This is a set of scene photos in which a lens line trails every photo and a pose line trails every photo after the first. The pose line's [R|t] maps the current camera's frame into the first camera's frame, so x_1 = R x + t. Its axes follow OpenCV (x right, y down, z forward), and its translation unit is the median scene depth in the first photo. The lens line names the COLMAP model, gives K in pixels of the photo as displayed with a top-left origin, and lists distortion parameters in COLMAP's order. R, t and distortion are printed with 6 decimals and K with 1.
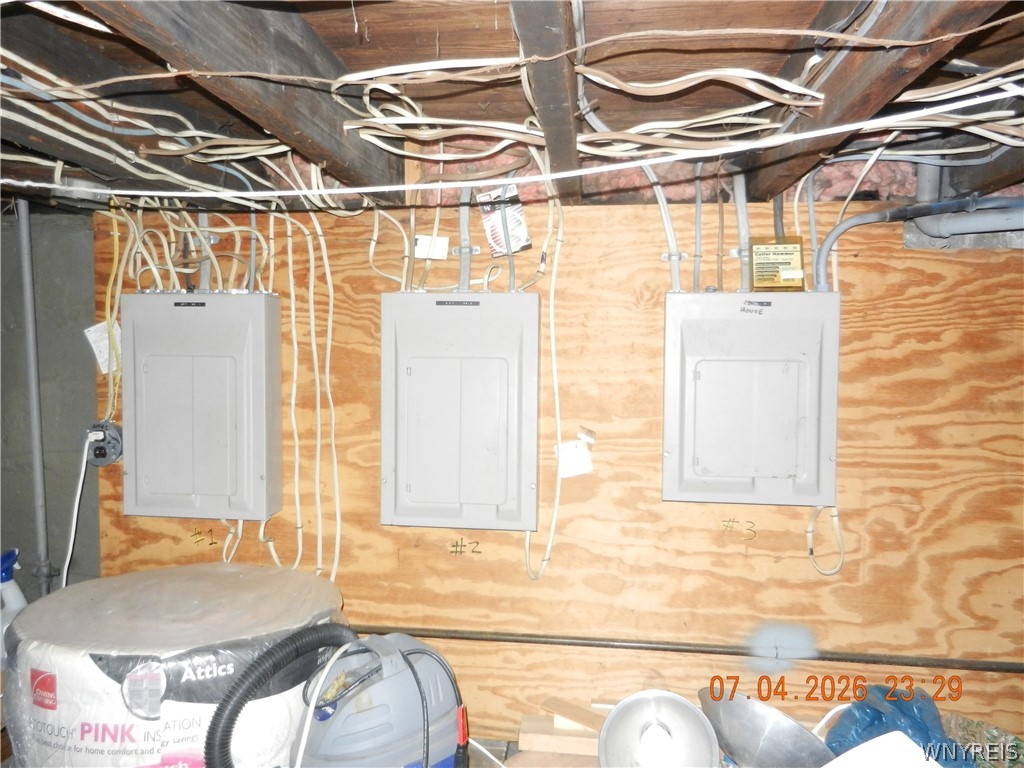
lens RADIAL K [[763.8, 0, 511.3], [0, 763.8, 386.4], [0, 0, 1]] dist [0.008256, 0.005103]
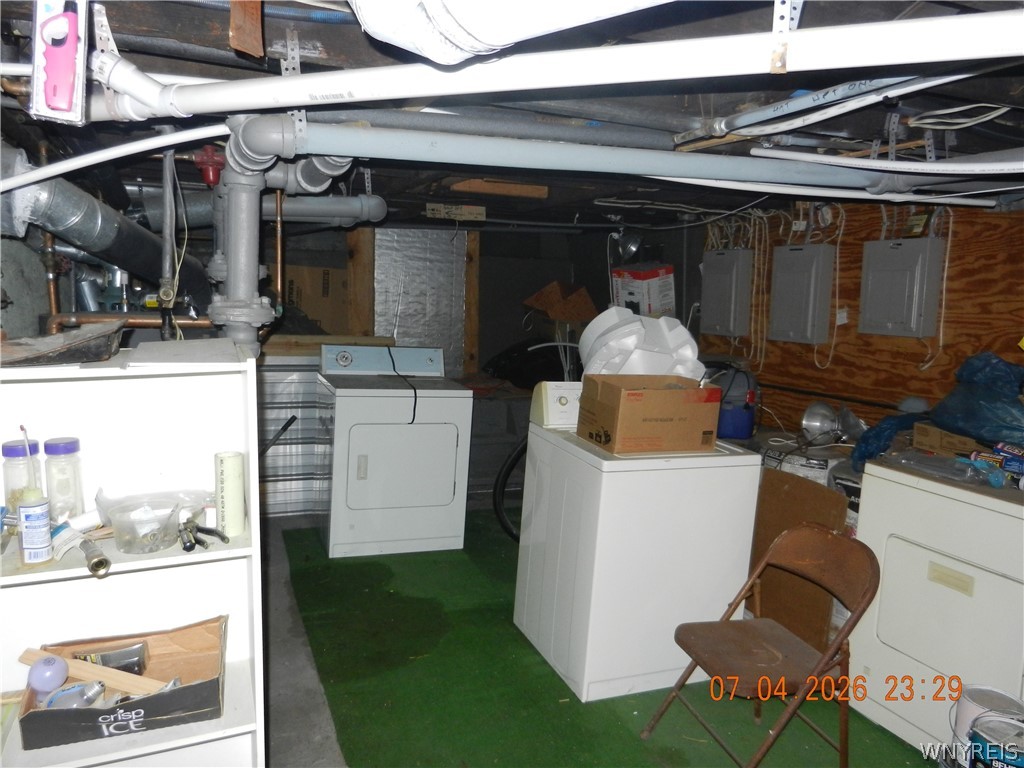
lens RADIAL K [[763.8, 0, 511.1], [0, 763.8, 381.8], [0, 0, 1]] dist [0.008256, 0.005103]
pose [[0.513625, 0.106358, -0.851397, 1.600926], [-0.052823, 0.994325, 0.092347, 0.134972], [0.856388, -0.002458, 0.516328, -1.054737]]
